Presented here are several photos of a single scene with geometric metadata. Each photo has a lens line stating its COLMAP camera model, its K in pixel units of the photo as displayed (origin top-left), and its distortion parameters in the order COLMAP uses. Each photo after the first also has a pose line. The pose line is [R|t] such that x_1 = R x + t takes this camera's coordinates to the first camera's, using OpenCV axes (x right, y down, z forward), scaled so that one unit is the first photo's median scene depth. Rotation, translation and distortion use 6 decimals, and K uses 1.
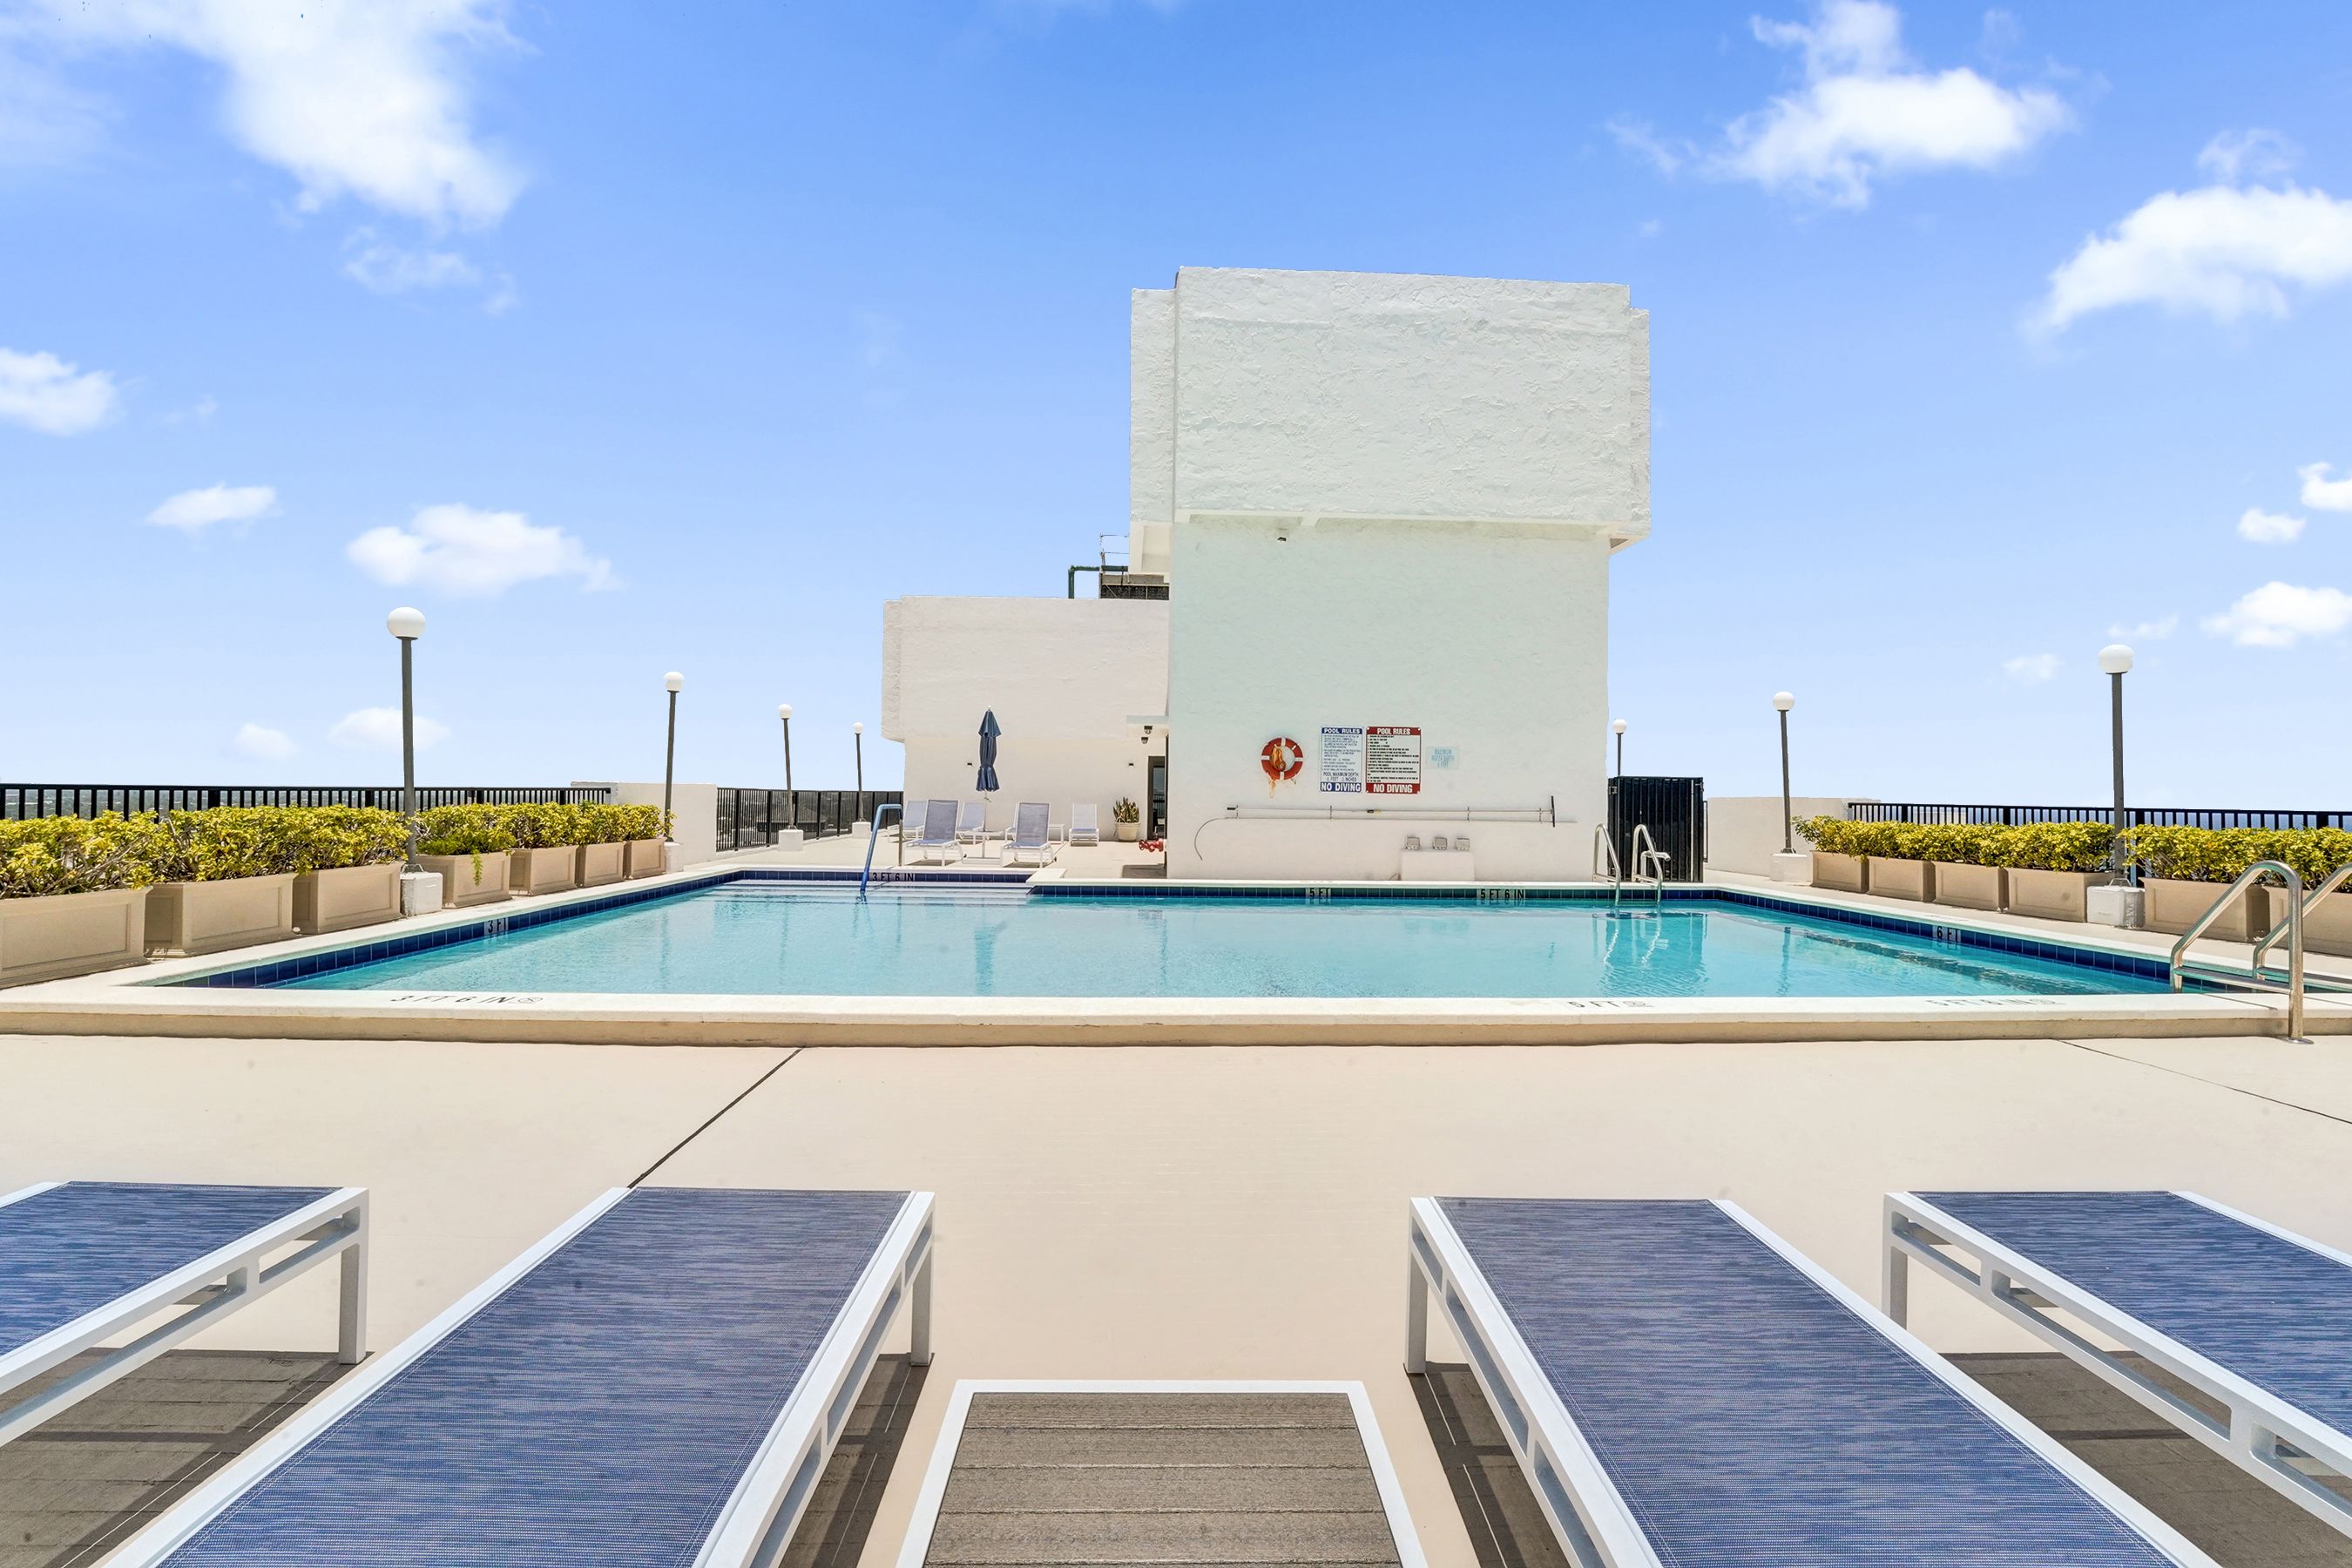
lens RADIAL K [[967.9, 0, 1162.7], [0, 967.9, 775.9], [0, 0, 1]] dist [-0.020985, -0.000162]
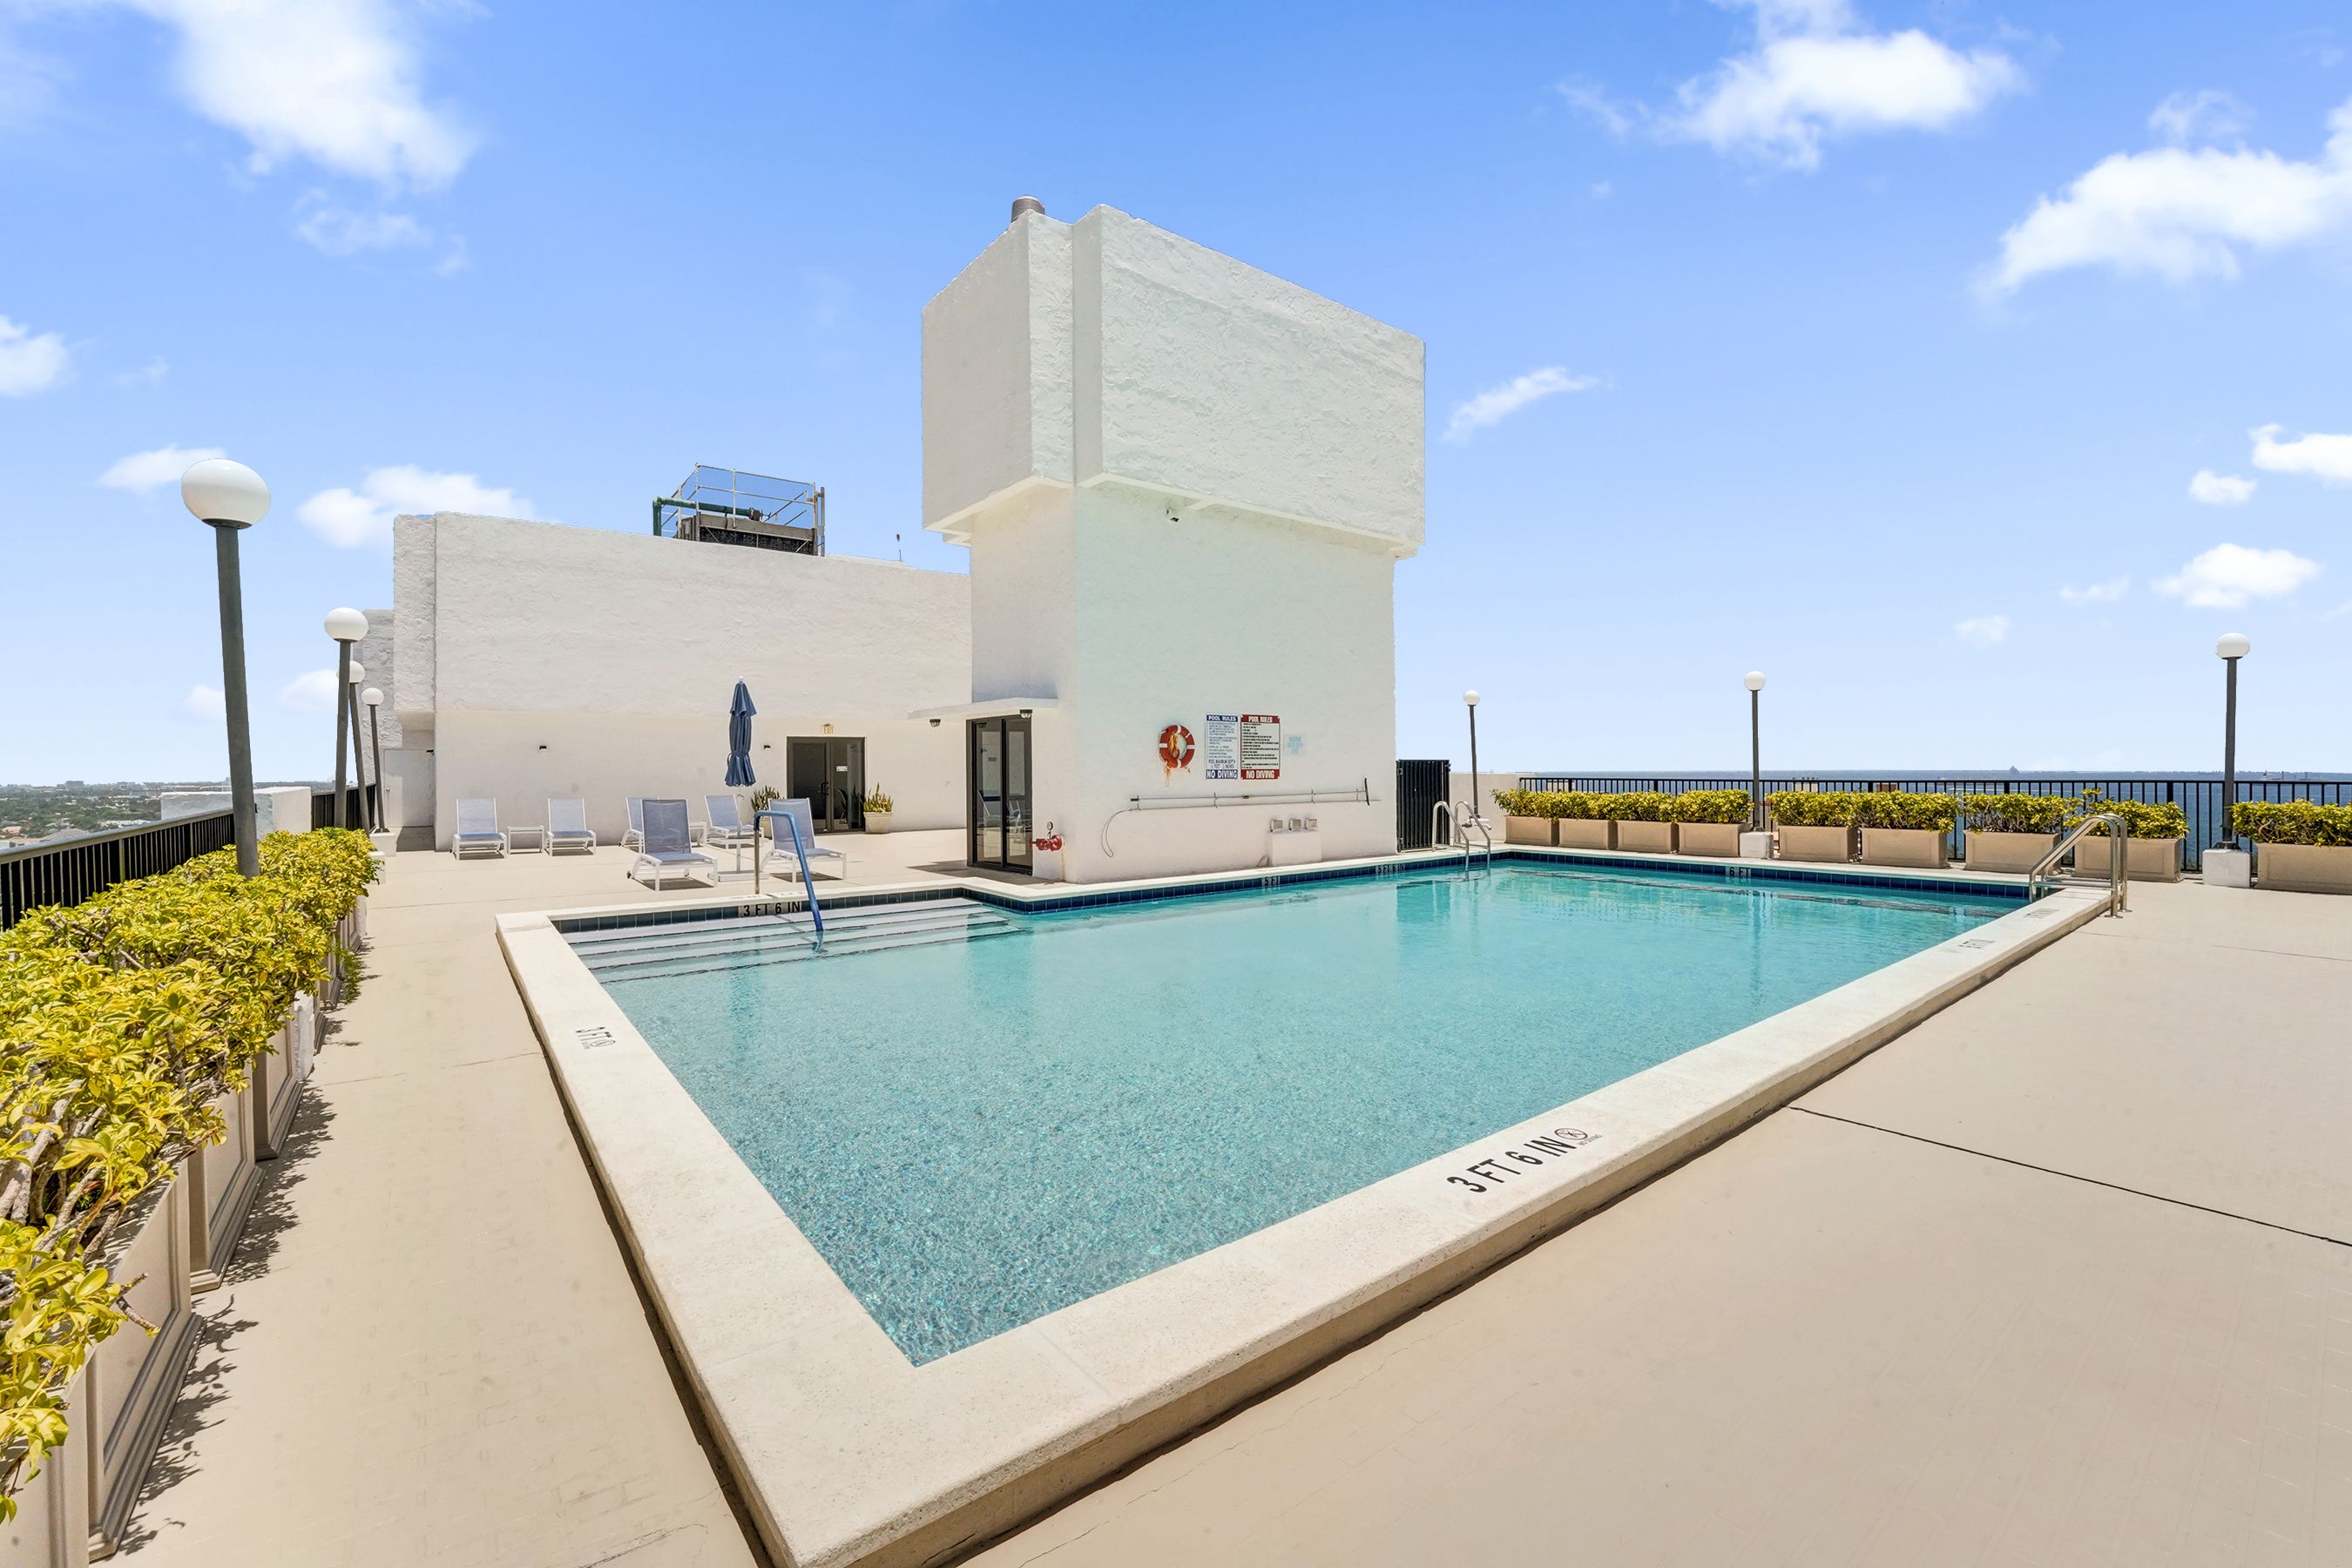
lens RADIAL K [[967.9, 0, 1175.7], [0, 967.9, 767.7], [0, 0, 1]] dist [-0.020985, -0.000162]
pose [[0.813569, -0.017389, 0.581209, -0.454204], [0.007503, 0.999783, 0.019409, -0.015593], [-0.581420, -0.011430, 0.813523, 0.214584]]
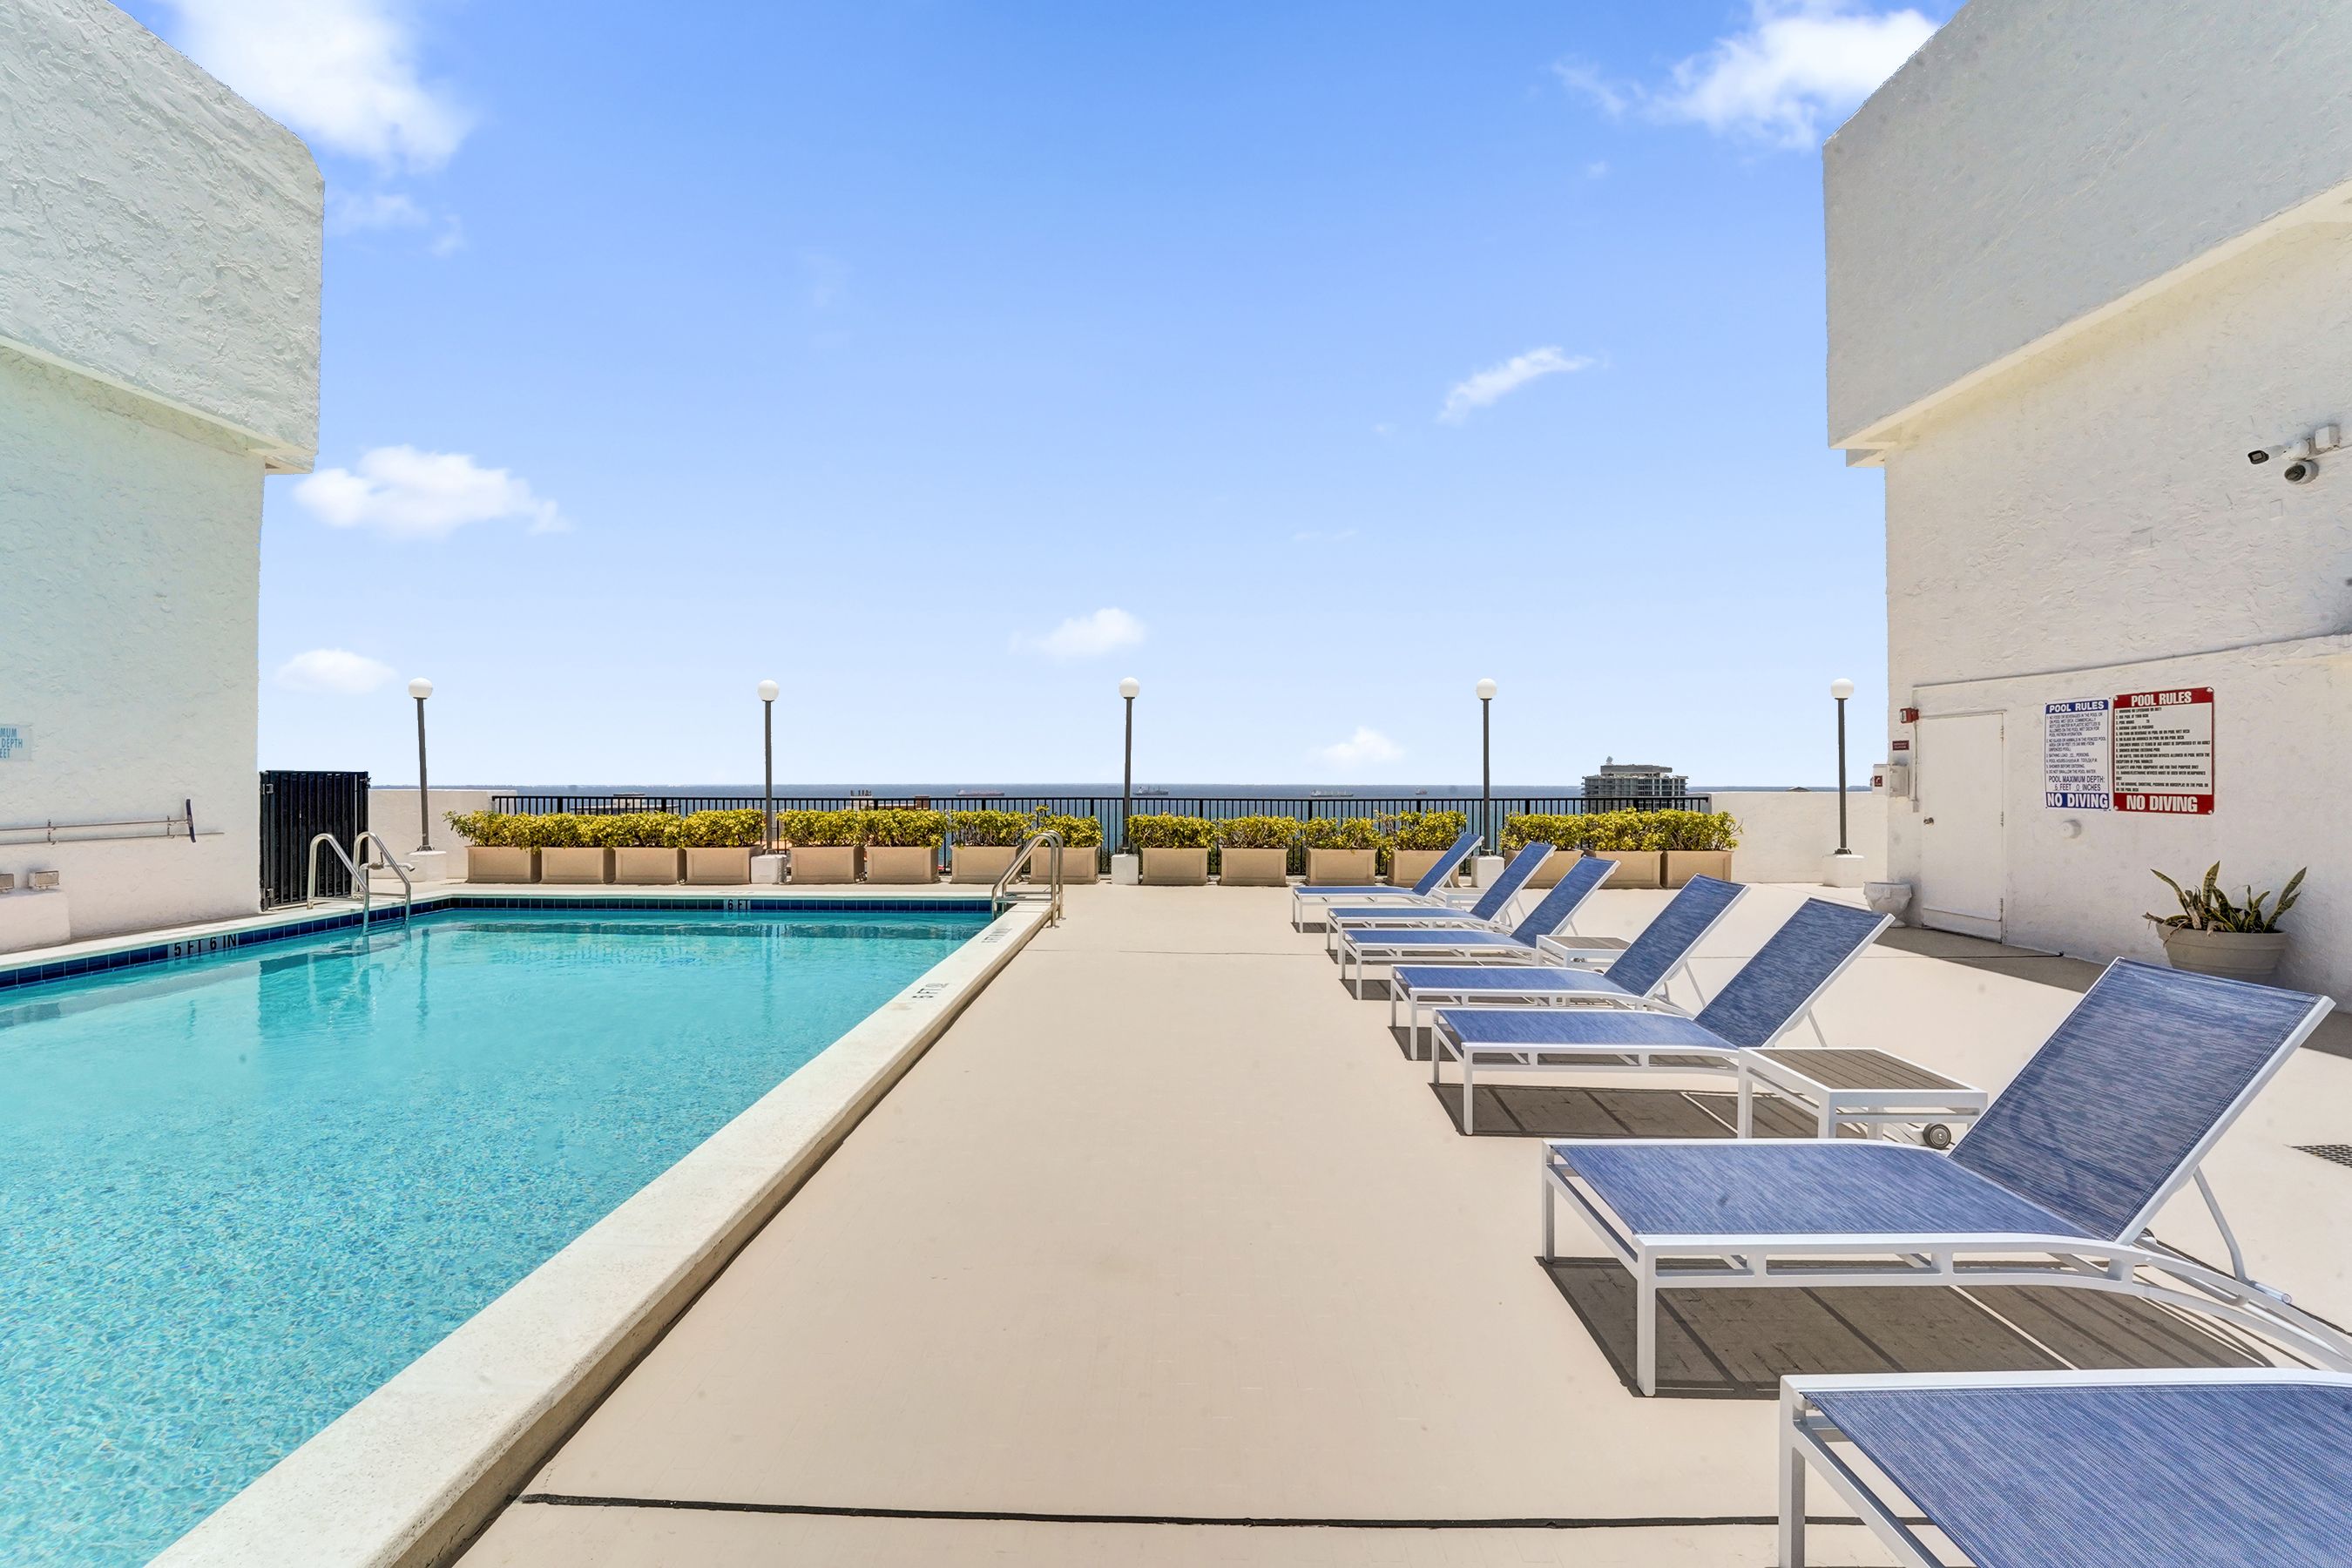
lens RADIAL K [[967.9, 0, 1167.8], [0, 967.9, 777.6], [0, 0, 1]] dist [-0.020985, -0.000162]
pose [[0.063838, -0.010448, 0.997906, -0.258607], [-0.016140, 0.999804, 0.011500, -0.015532], [-0.997830, -0.016840, 0.063657, 0.239957]]
